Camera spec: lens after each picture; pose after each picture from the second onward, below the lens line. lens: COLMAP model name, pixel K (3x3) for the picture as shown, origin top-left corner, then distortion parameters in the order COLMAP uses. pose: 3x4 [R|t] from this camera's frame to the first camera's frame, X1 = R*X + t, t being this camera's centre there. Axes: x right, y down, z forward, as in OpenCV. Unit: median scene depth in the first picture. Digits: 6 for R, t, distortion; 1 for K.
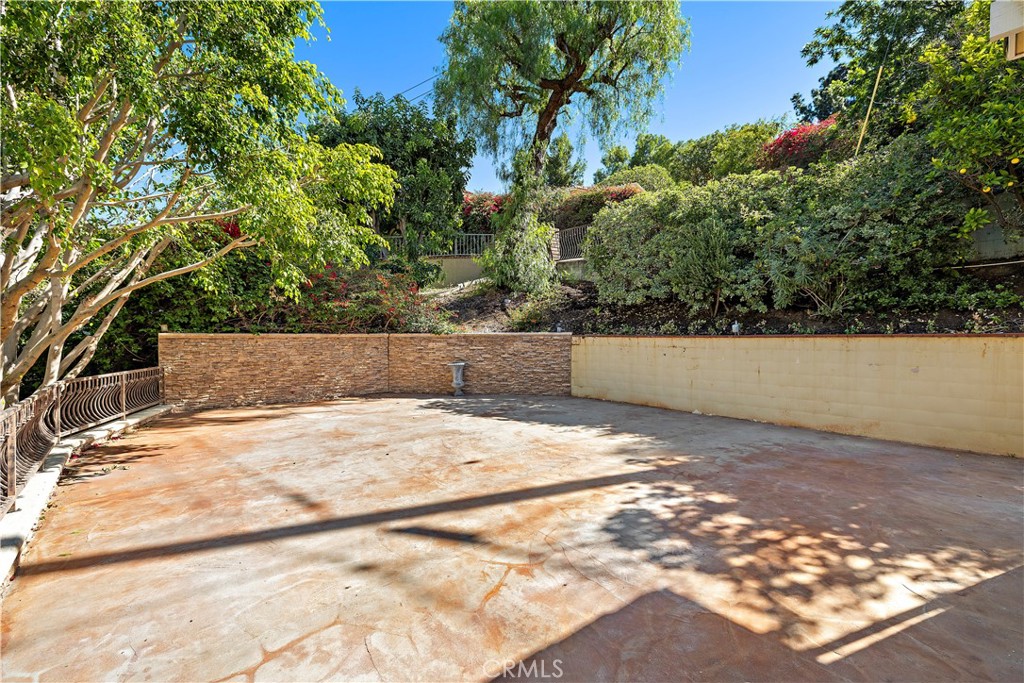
lens RADIAL K [[439.5, 0, 516.2], [0, 439.5, 341.8], [0, 0, 1]] dist [0.002144, 0.000058]
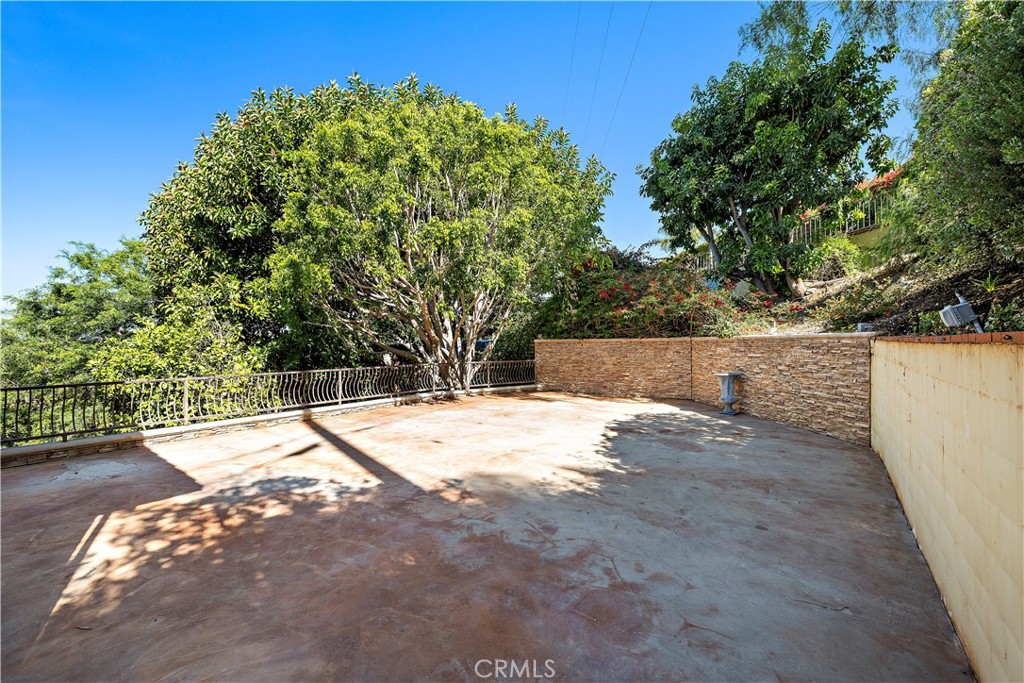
lens RADIAL K [[439.5, 0, 516.2], [0, 439.5, 341.3], [0, 0, 1]] dist [0.002144, 0.000058]
pose [[0.217088, -0.001378, -0.976151, 0.588566], [-0.001289, 0.999998, -0.001698, -0.008412], [0.976151, 0.001627, 0.217085, 0.466493]]
